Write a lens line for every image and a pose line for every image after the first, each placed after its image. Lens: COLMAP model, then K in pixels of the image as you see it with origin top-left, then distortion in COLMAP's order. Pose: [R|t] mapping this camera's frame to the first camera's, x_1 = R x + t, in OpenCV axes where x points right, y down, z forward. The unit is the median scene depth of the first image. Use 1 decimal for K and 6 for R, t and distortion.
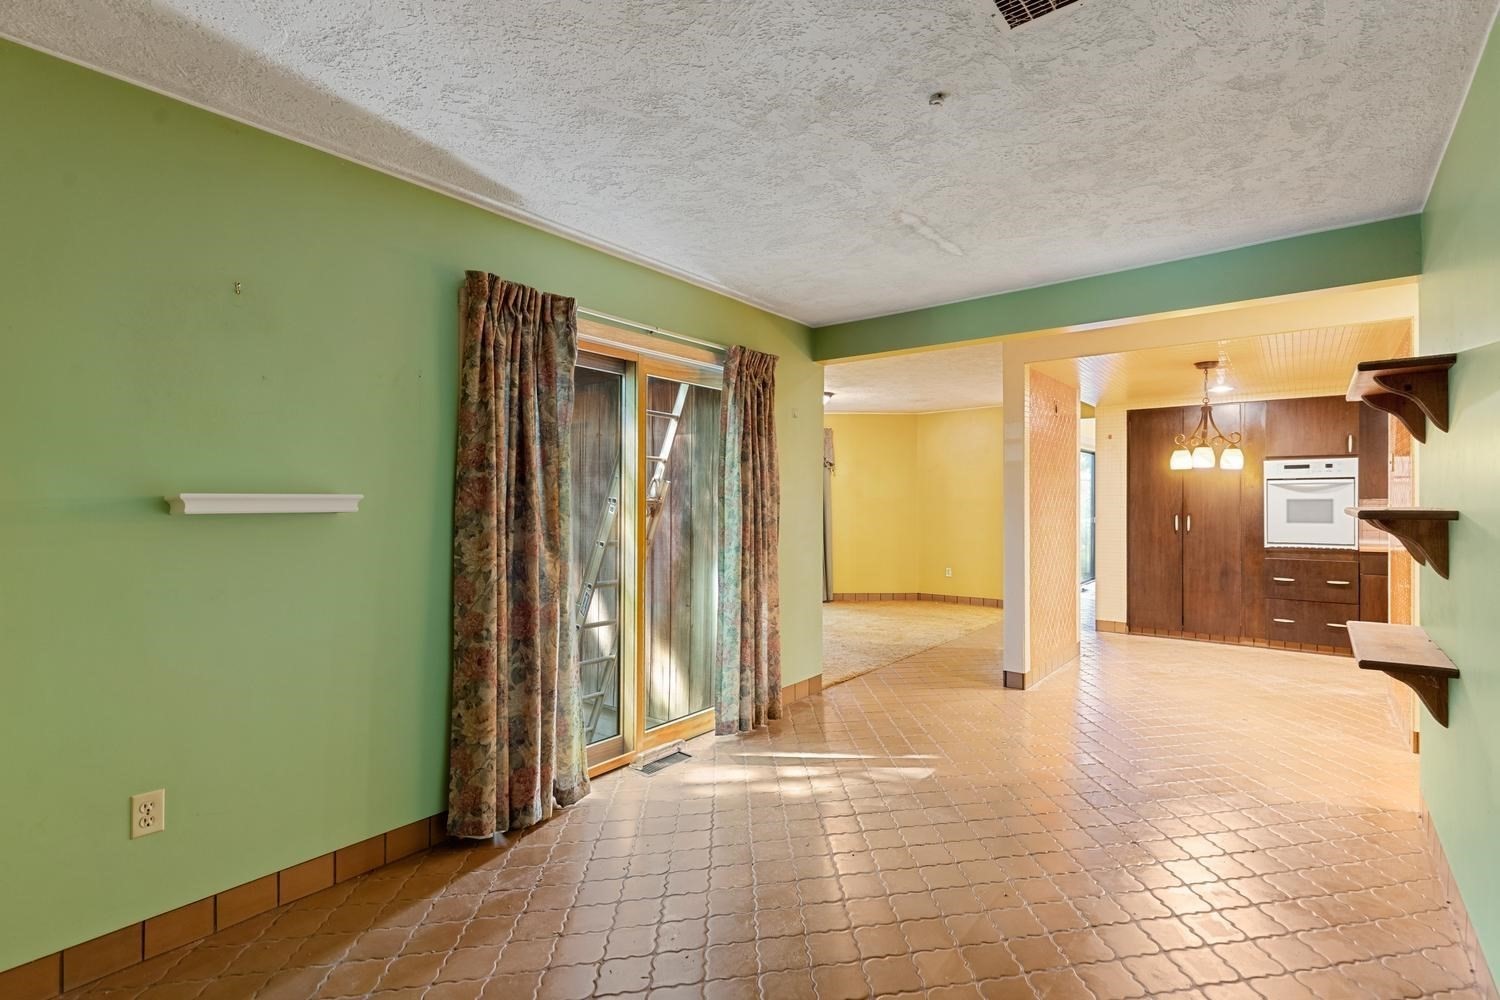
lens RADIAL K [[686.0, 0, 757.3], [0, 686.0, 499.1], [0, 0, 1]] dist [0.009653, -0.002632]
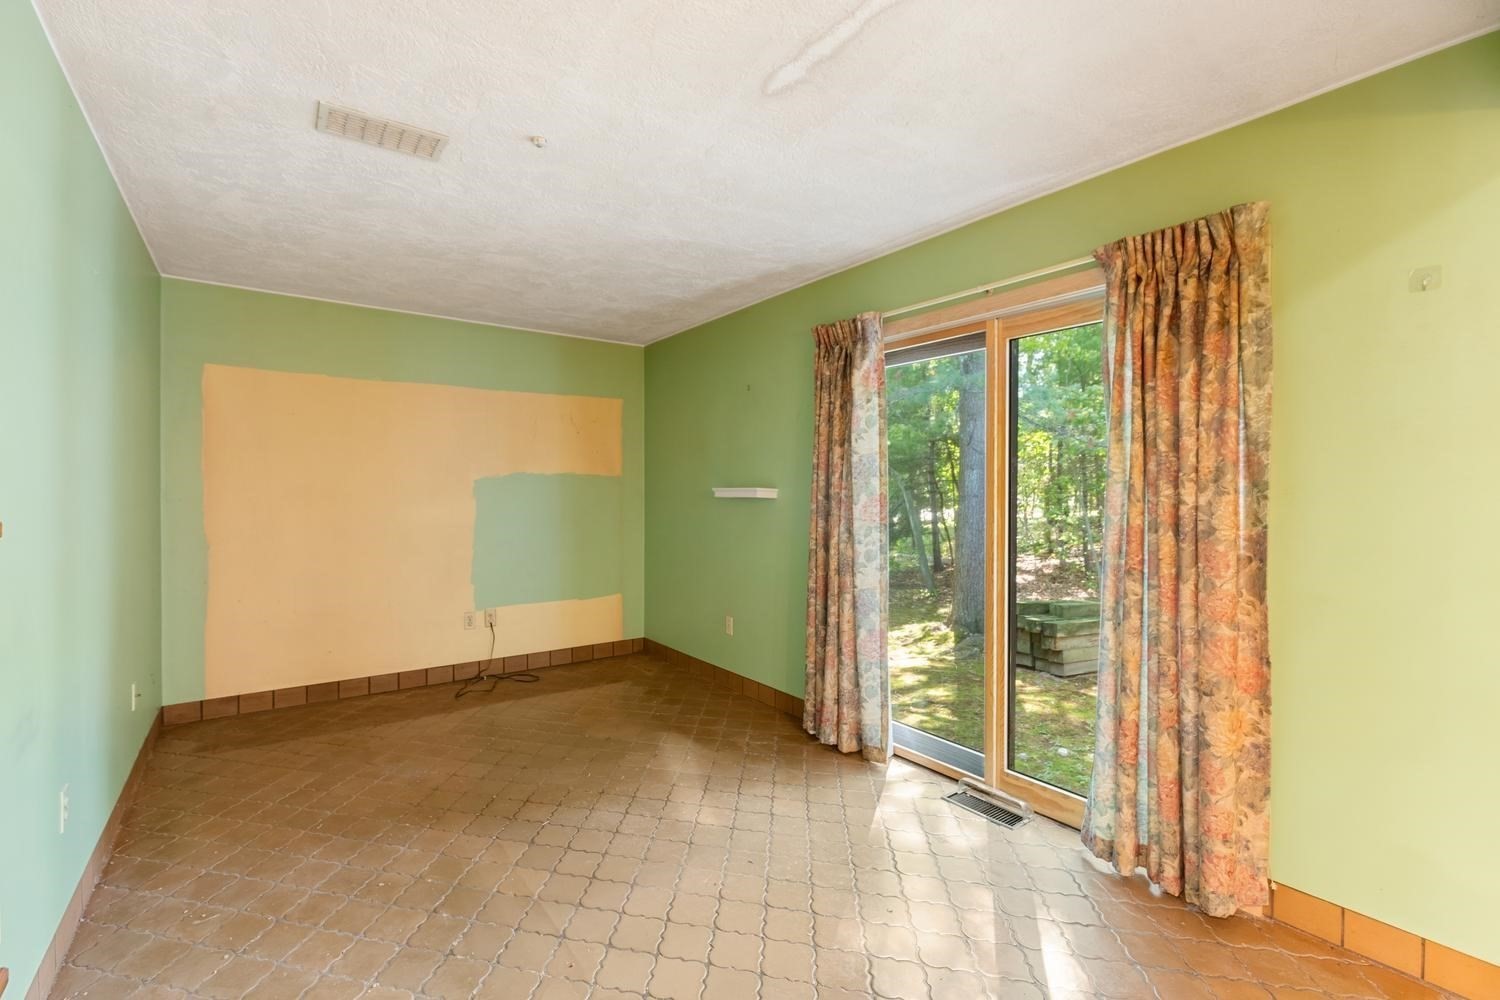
lens RADIAL K [[686.0, 0, 757.3], [0, 686.0, 494.0], [0, 0, 1]] dist [0.009653, -0.002632]
pose [[-0.278361, 0.011641, -0.960406, 1.079237], [0.005044, 0.999930, 0.010658, -0.010412], [0.960463, -0.001877, -0.278401, 1.426043]]
